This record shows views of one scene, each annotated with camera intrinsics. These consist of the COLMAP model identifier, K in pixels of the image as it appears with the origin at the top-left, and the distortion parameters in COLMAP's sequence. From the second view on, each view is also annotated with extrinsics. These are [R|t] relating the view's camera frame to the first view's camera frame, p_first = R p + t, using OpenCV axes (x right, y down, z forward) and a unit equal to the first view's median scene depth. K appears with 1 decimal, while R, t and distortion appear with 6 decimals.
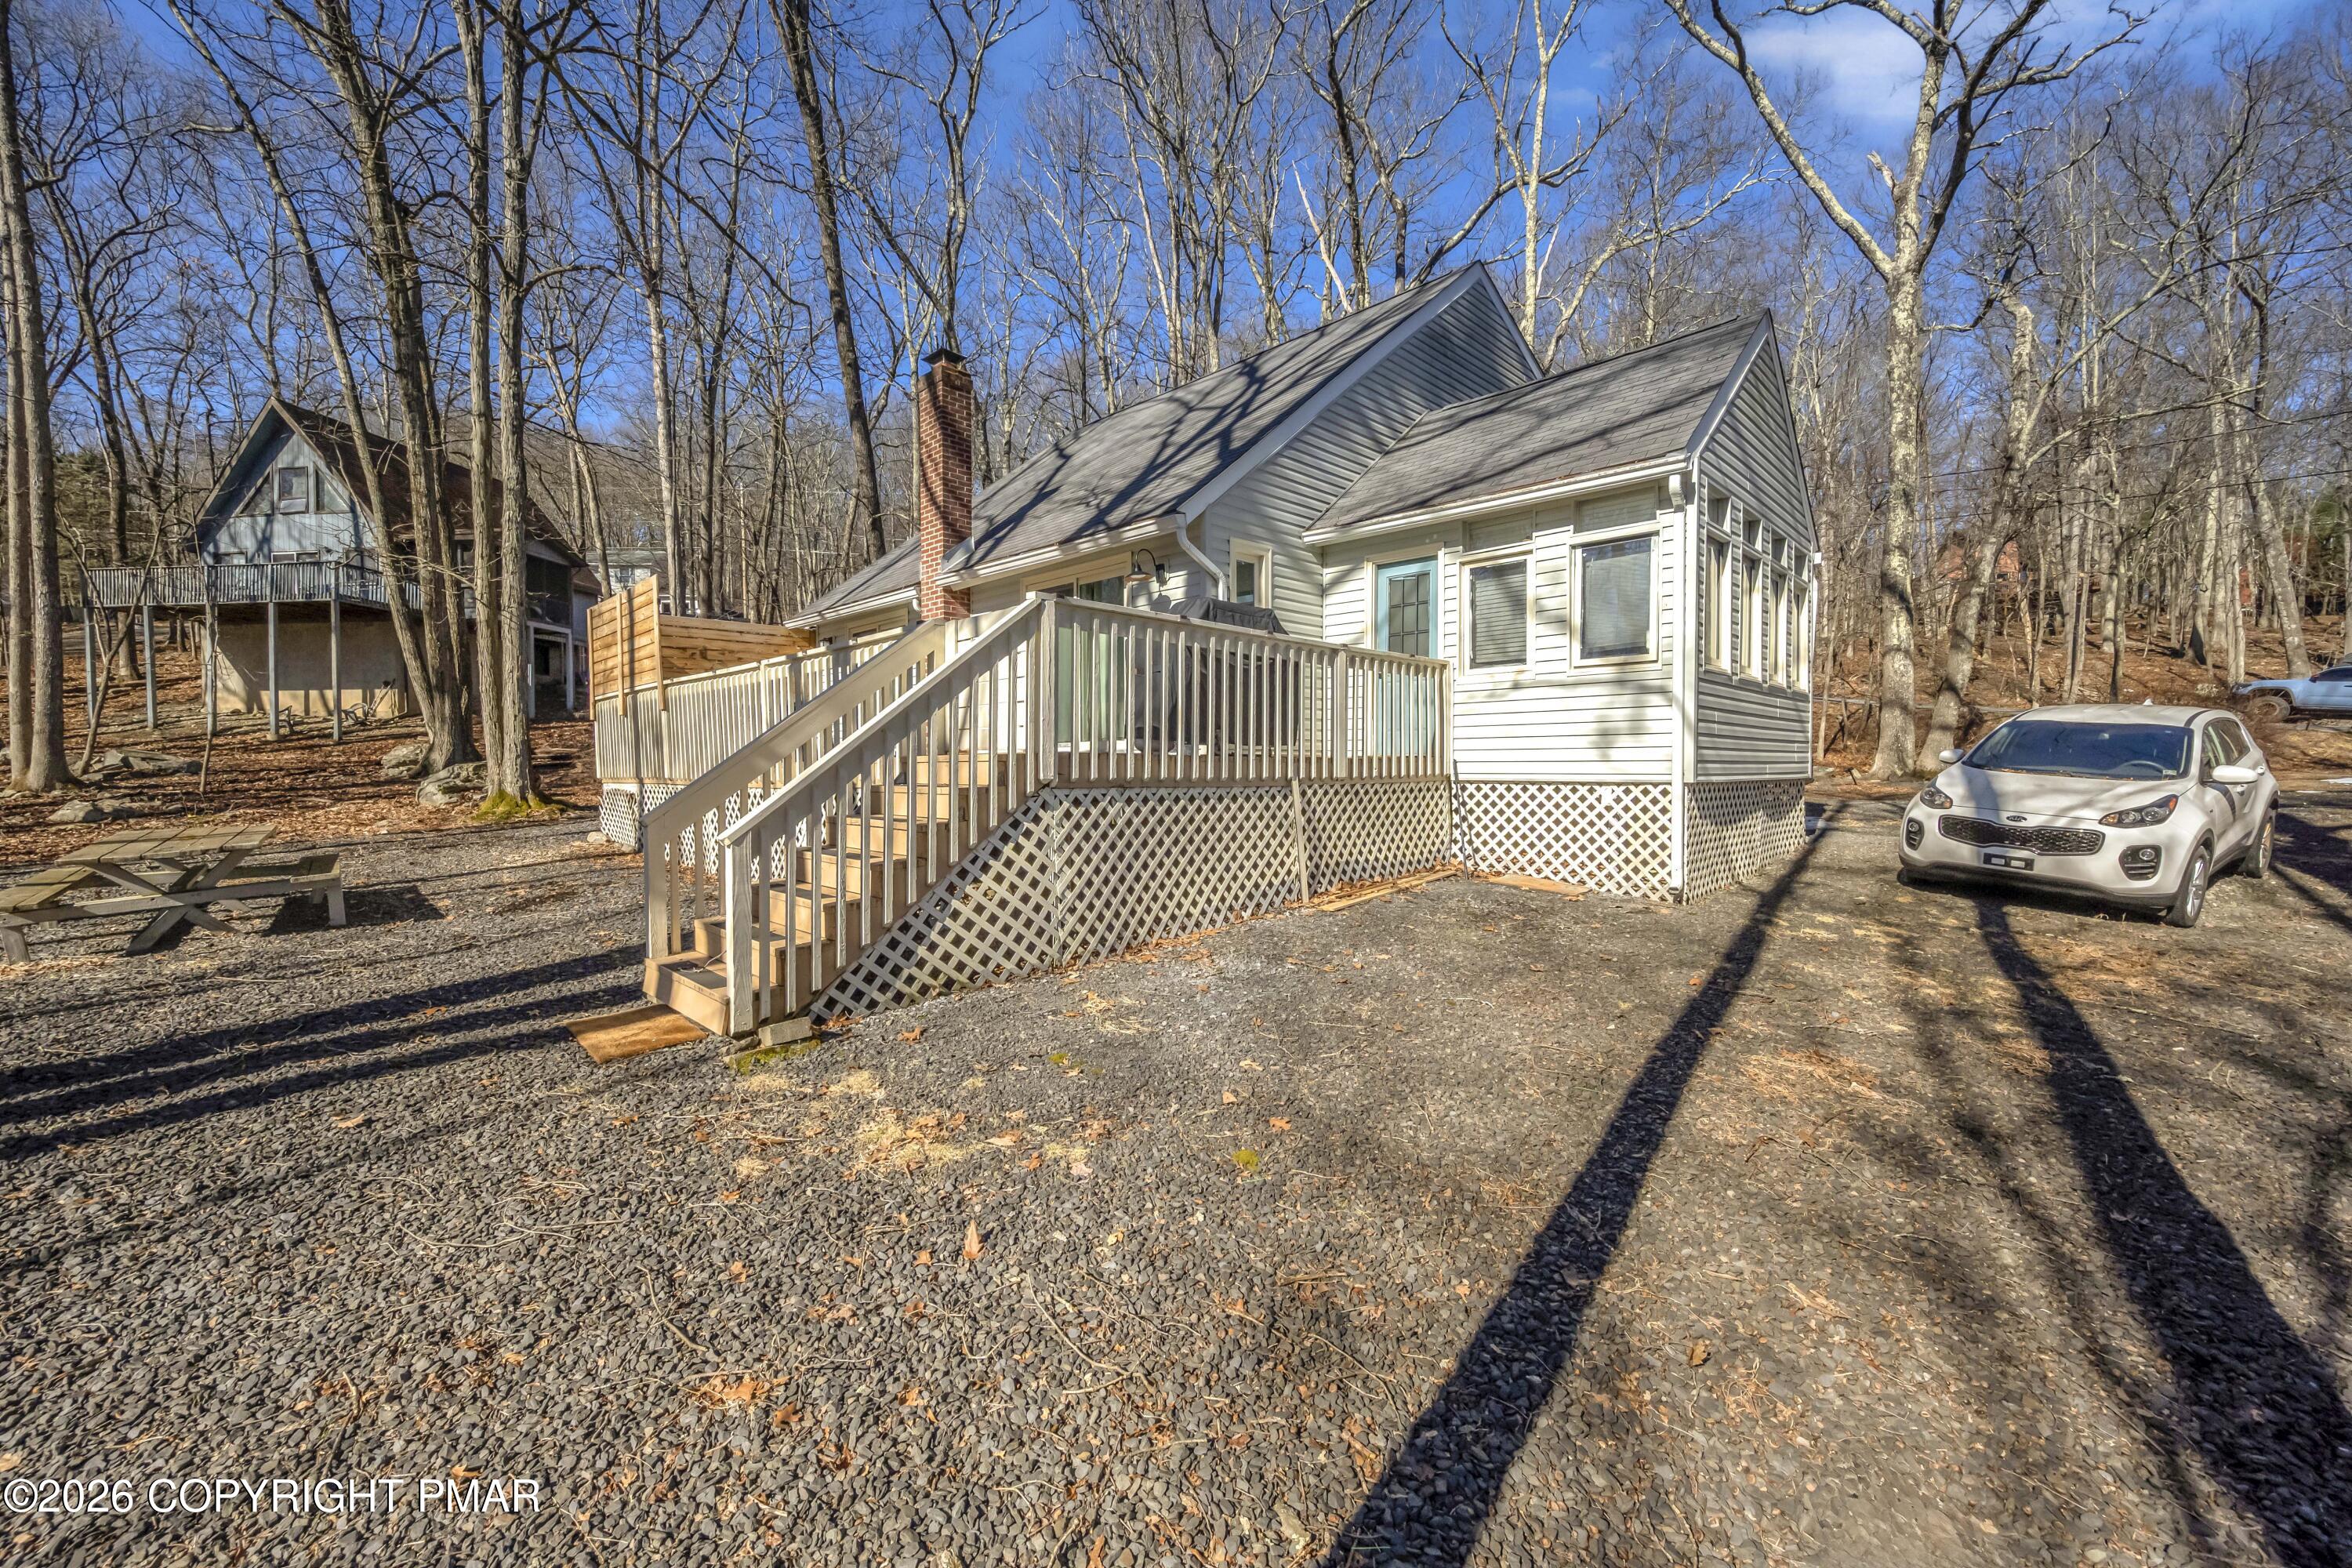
lens RADIAL K [[918.3, 0, 1172.1], [0, 918.3, 779.4], [0, 0, 1]] dist [-0.000260, -0.000106]
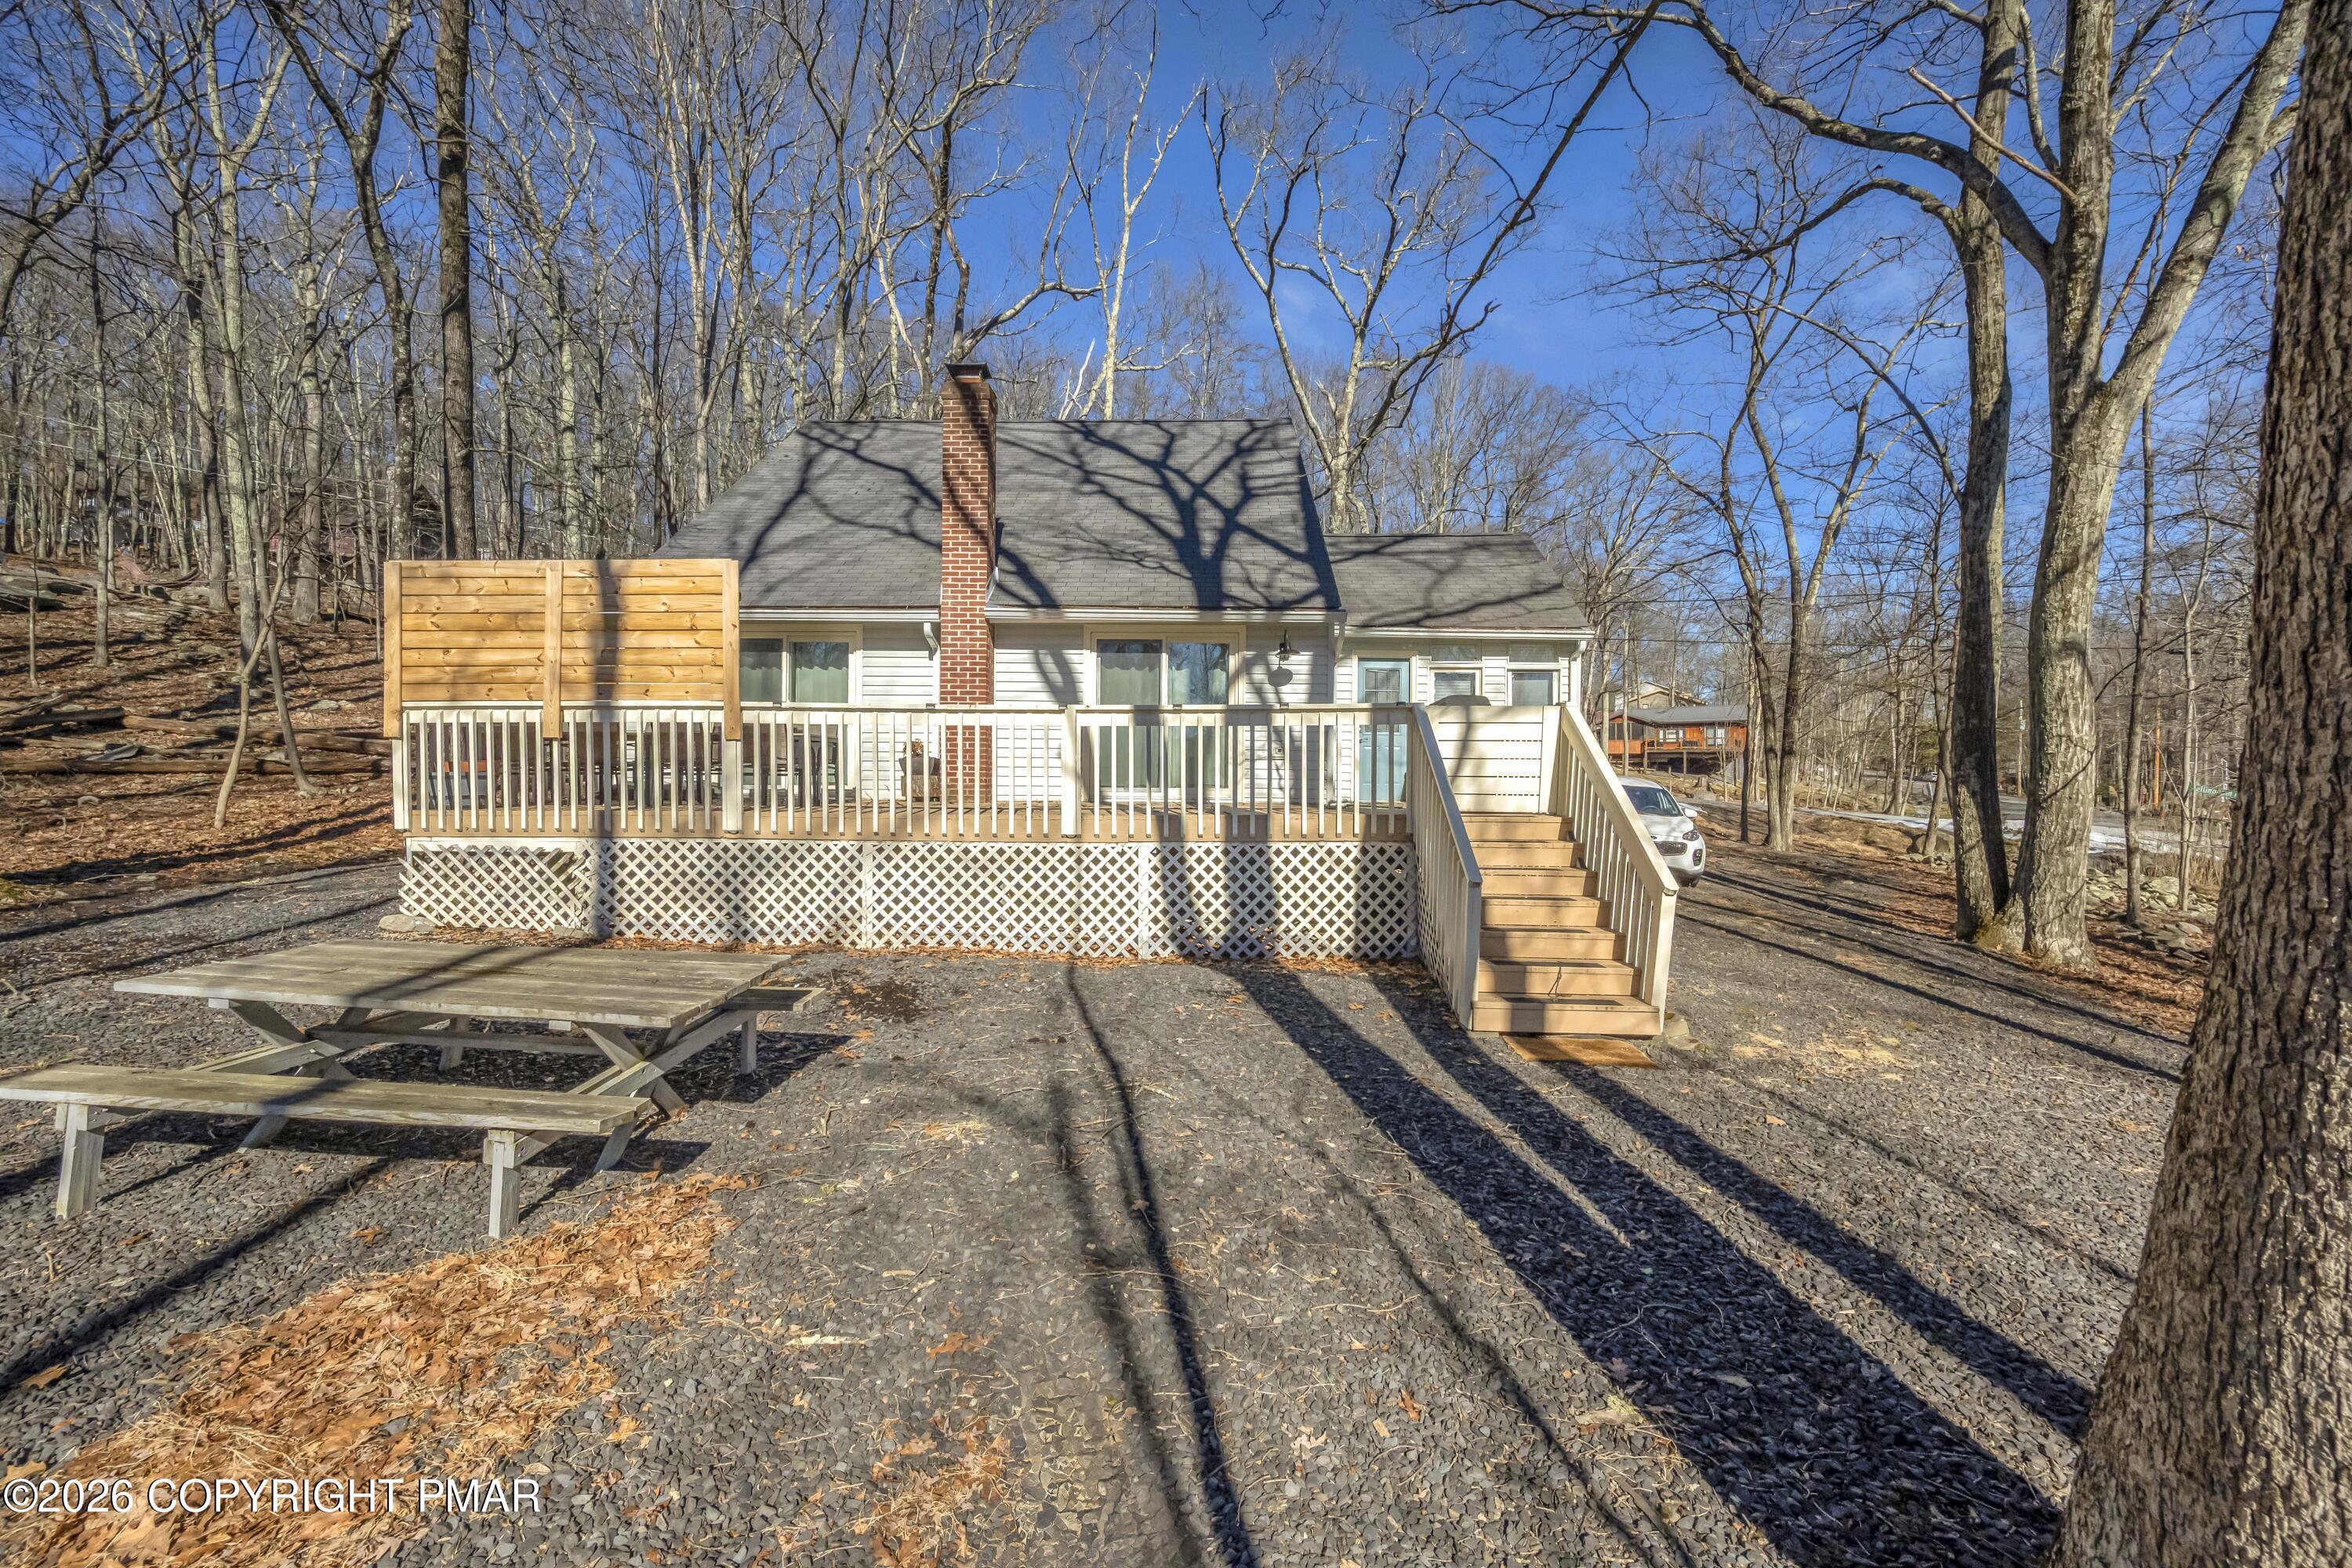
lens RADIAL K [[918.3, 0, 1172.1], [0, 918.3, 779.4], [0, 0, 1]] dist [-0.000260, -0.000106]
pose [[0.715523, 0.010492, 0.698510, -0.819724], [0.001940, 0.999854, -0.017006, -0.031876], [-0.698586, 0.013523, 0.715398, 0.218211]]
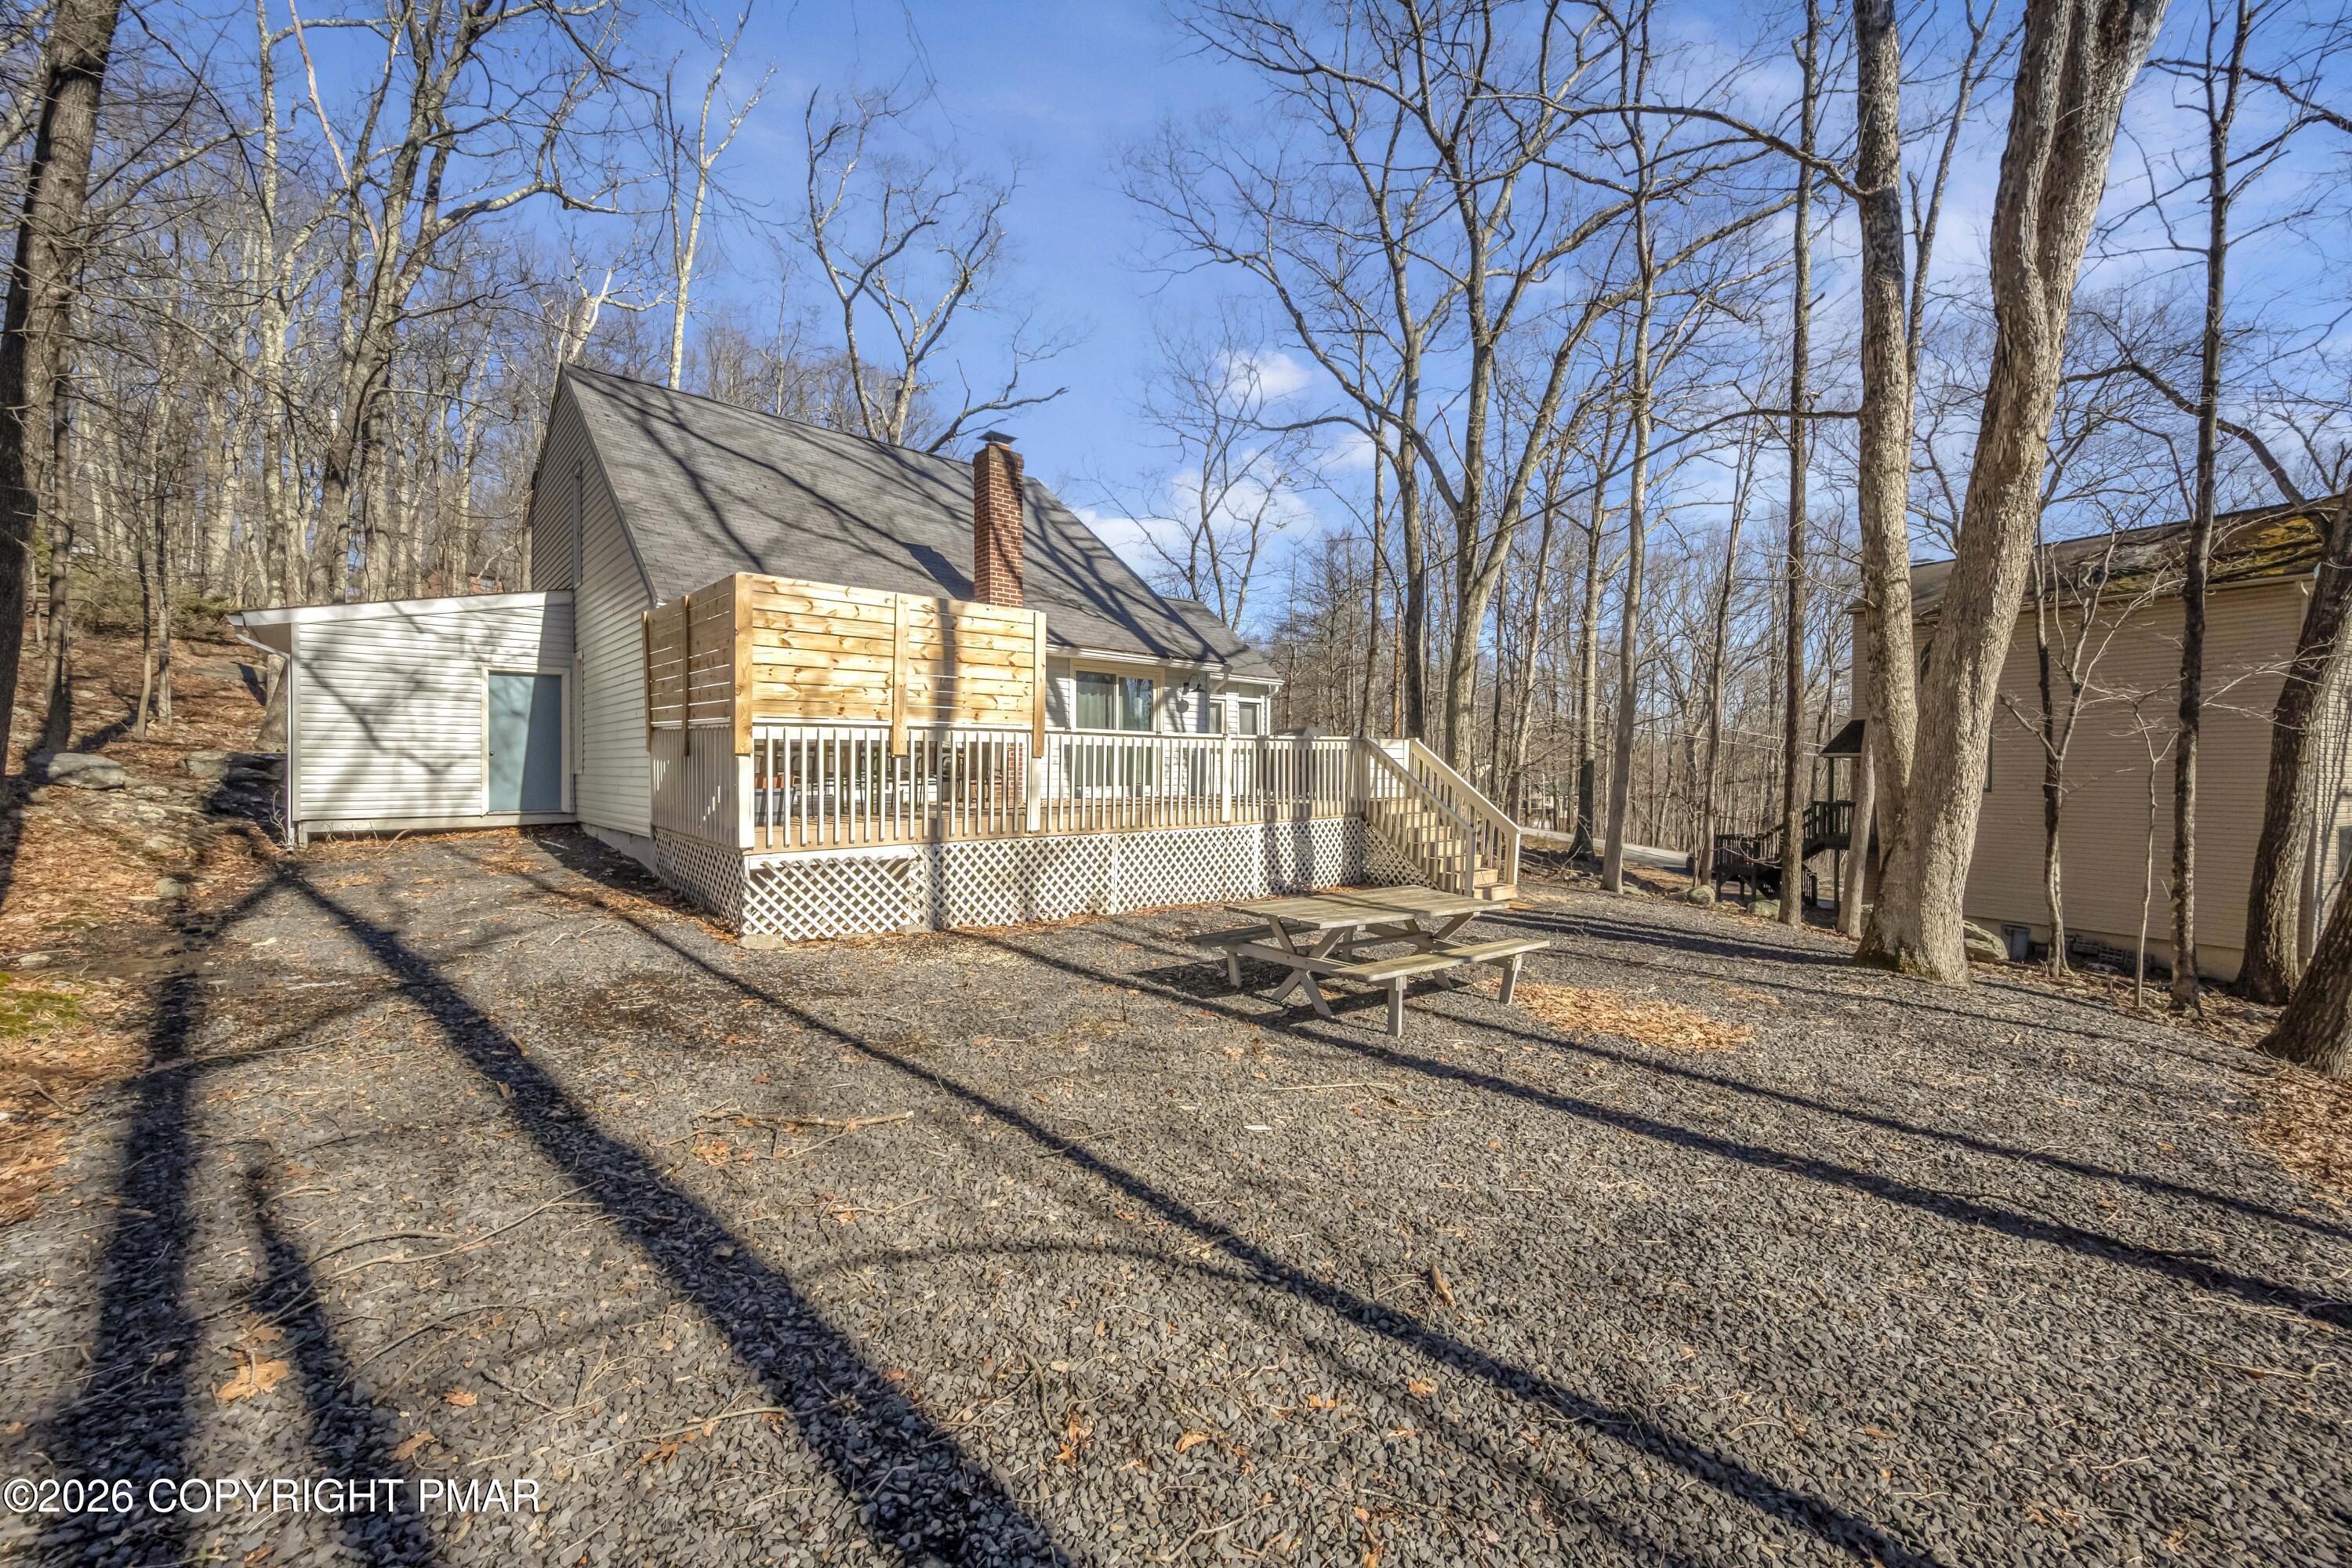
lens RADIAL K [[918.3, 0, 1172.1], [0, 918.3, 779.4], [0, 0, 1]] dist [-0.000260, -0.000106]
pose [[0.042443, -0.007994, 0.999067, -1.469657], [0.016098, 0.999844, 0.007317, -0.059508], [-0.998969, 0.015772, 0.042565, 0.824079]]
